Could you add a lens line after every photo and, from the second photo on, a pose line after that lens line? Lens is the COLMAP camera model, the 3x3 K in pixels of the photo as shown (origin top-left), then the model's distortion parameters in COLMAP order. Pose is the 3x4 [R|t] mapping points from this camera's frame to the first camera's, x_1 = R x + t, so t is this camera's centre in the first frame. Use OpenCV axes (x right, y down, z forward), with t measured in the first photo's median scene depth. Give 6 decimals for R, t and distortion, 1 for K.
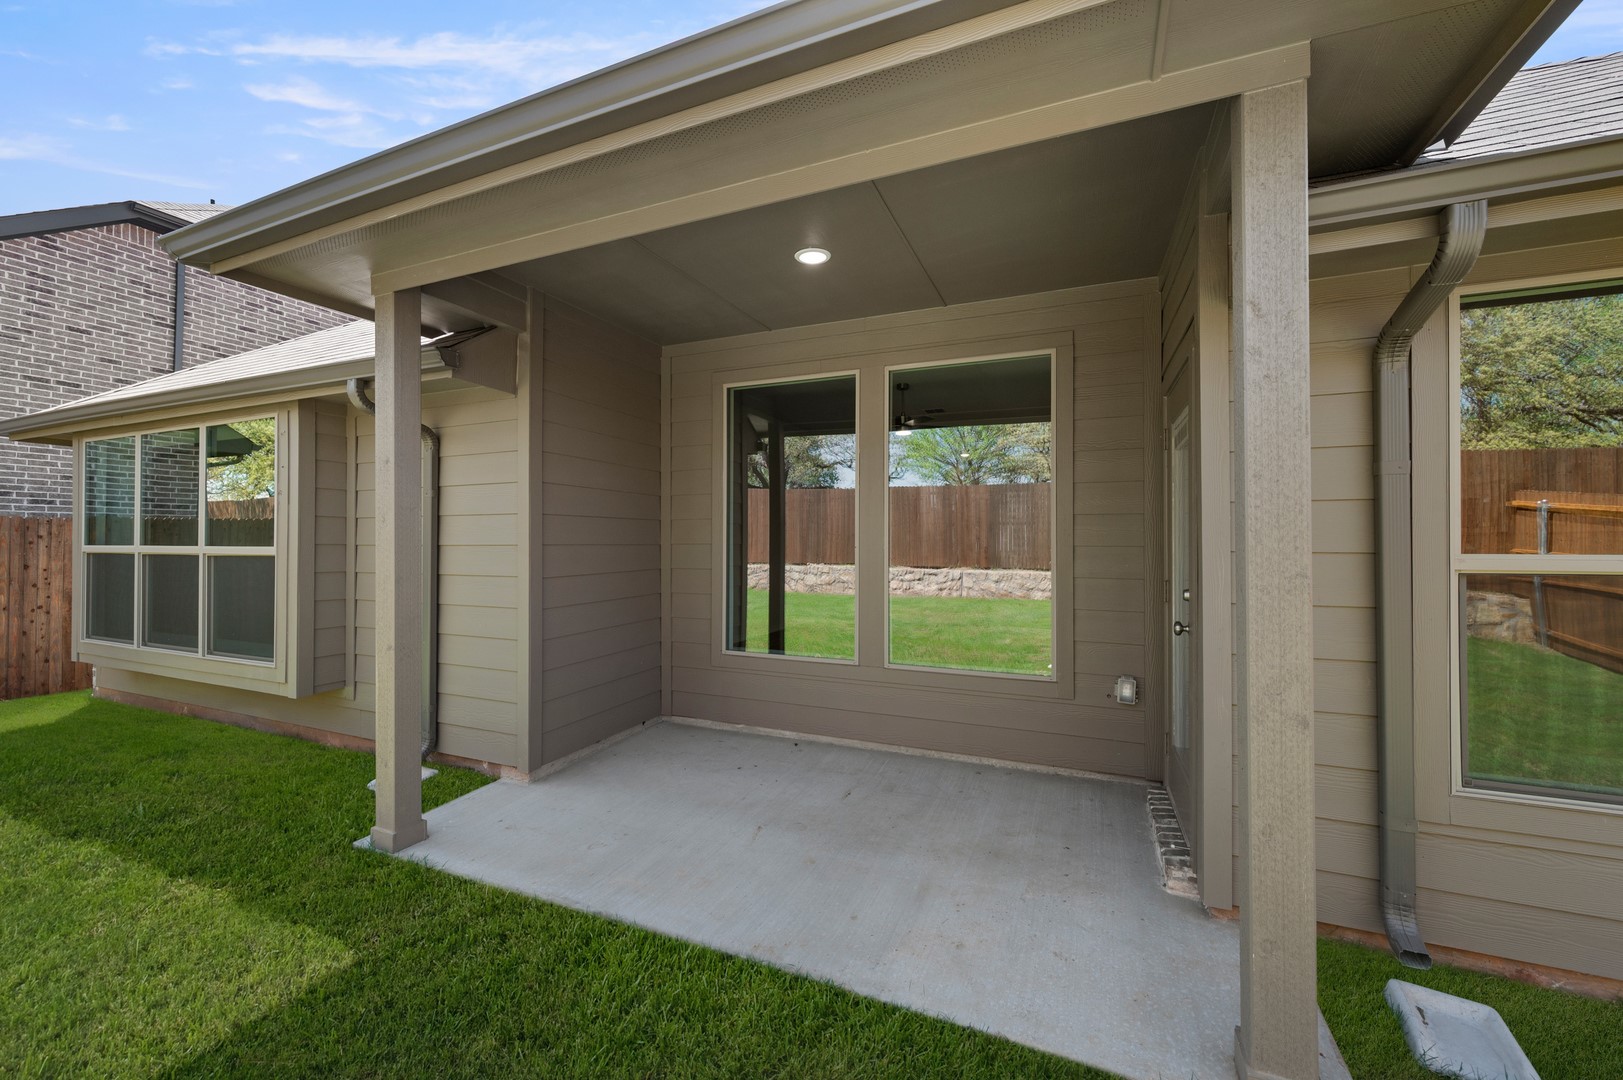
lens RADIAL K [[637.6, 0, 814.7], [0, 637.6, 537.7], [0, 0, 1]] dist [-0.000774, 0.000053]
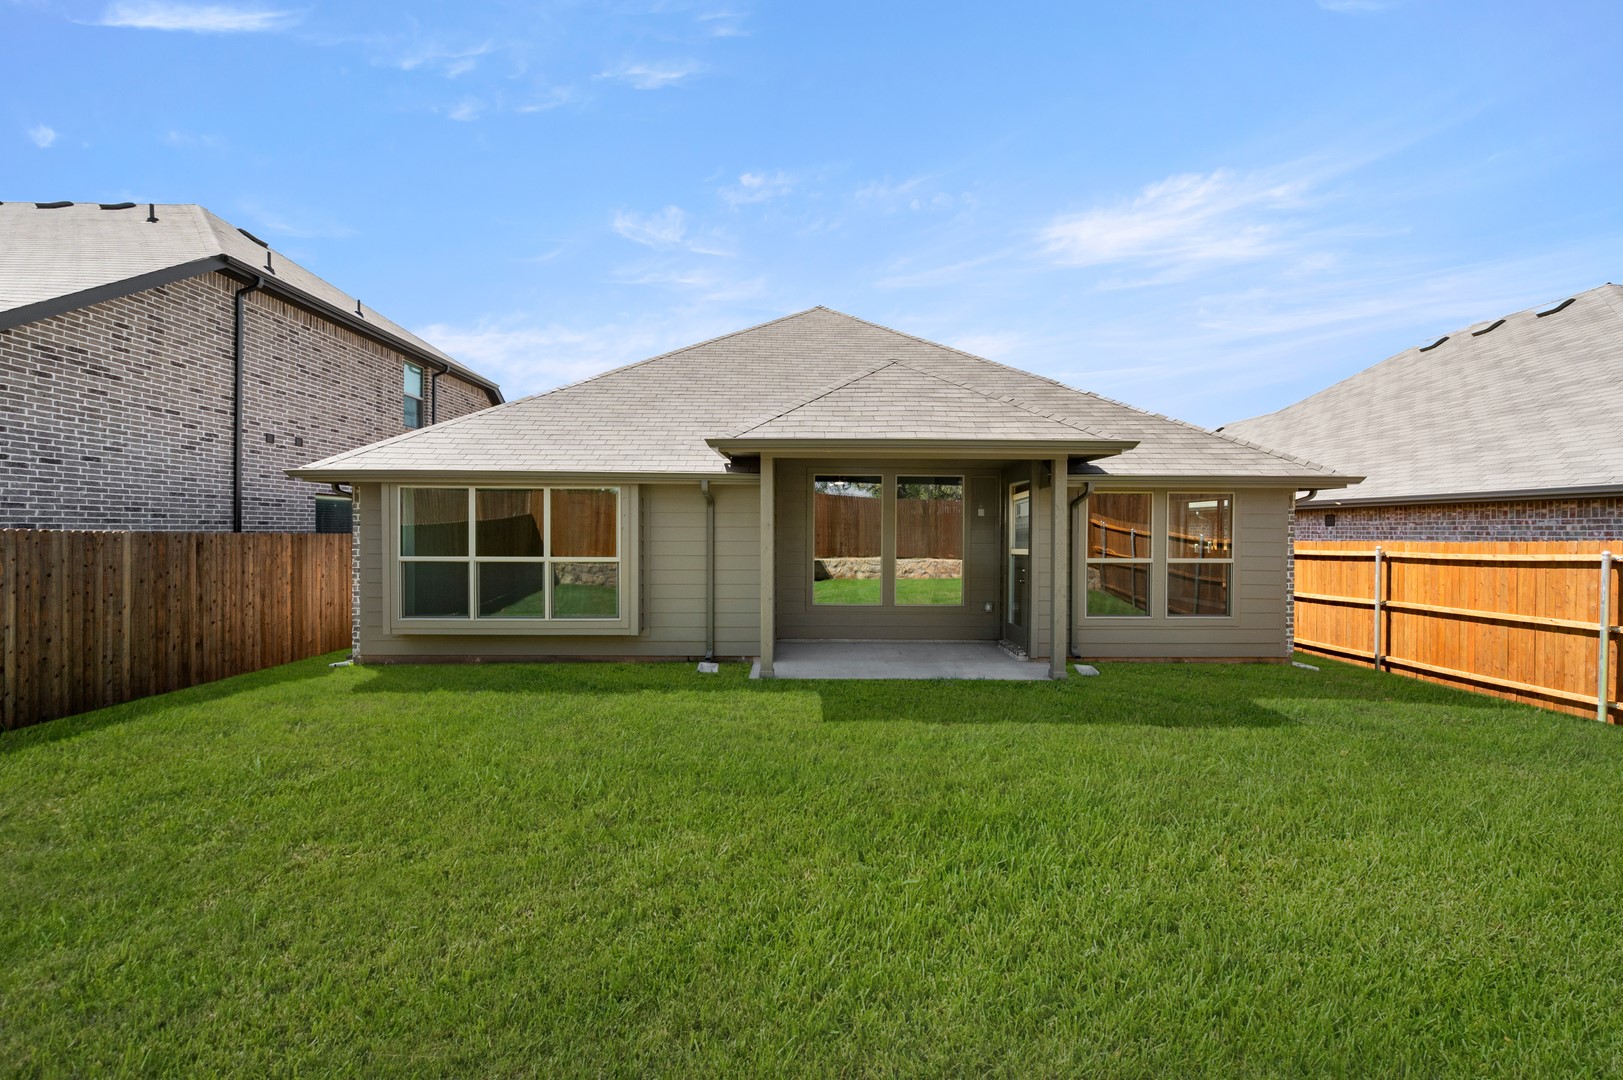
lens RADIAL K [[637.6, 0, 814.7], [0, 637.6, 537.7], [0, 0, 1]] dist [-0.000774, 0.000053]
pose [[0.910639, -0.003435, 0.413189, -0.871439], [-0.006553, 0.999720, 0.022754, -0.072125], [-0.413151, -0.023428, 0.910361, -0.765803]]
